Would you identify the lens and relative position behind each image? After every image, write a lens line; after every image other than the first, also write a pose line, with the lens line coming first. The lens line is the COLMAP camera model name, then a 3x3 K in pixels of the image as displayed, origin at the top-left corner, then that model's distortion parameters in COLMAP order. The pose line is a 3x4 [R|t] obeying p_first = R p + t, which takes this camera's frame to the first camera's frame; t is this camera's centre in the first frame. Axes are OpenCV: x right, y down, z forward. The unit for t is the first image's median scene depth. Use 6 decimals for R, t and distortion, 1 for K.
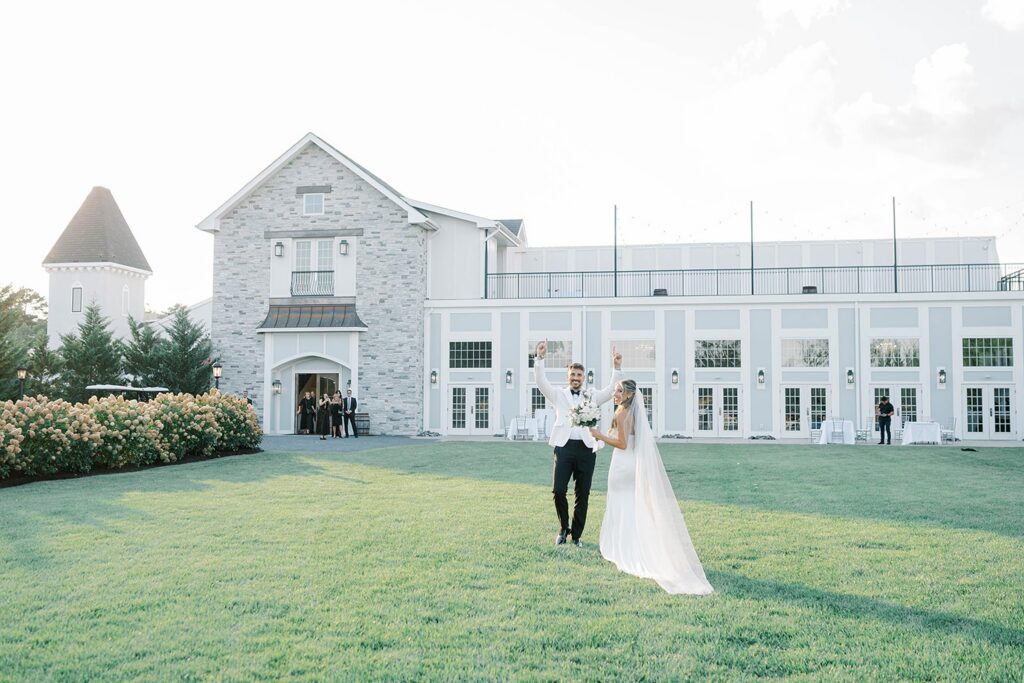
lens RADIAL K [[1047.8, 0, 512.0], [0, 1047.8, 341.5], [0, 0, 1]] dist [-0.015245, -0.002013]
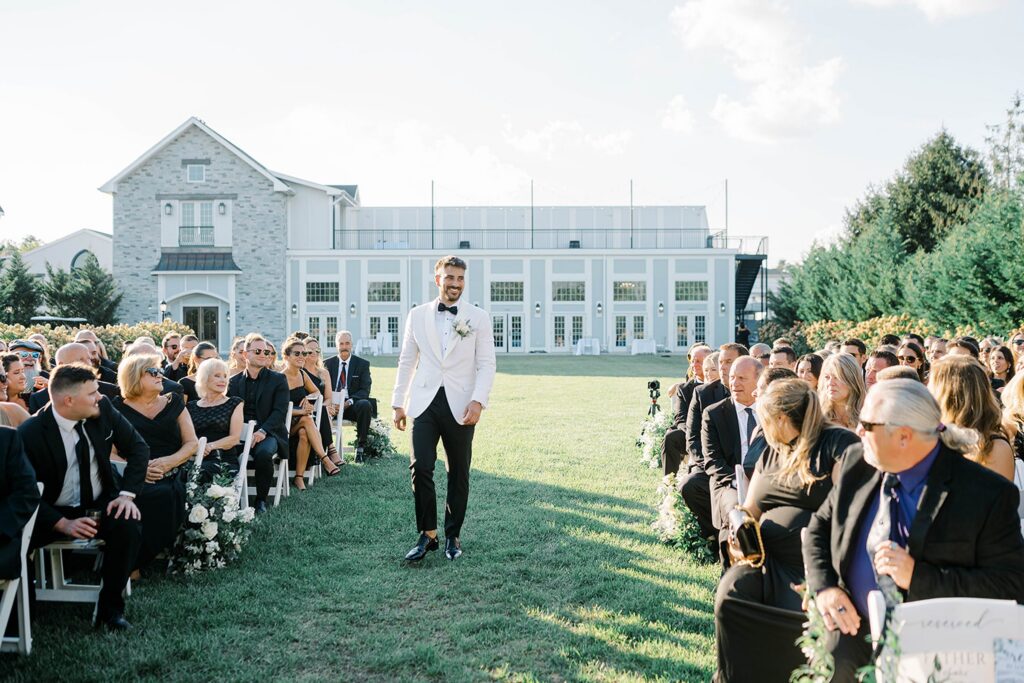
lens RADIAL K [[1047.8, 0, 512.0], [0, 1047.8, 341.5], [0, 0, 1]] dist [-0.015245, -0.002013]
pose [[0.980776, -0.009176, 0.194923, -0.063019], [-0.004575, 0.997538, 0.069979, -0.018344], [-0.195085, -0.069526, 0.978319, -0.335660]]
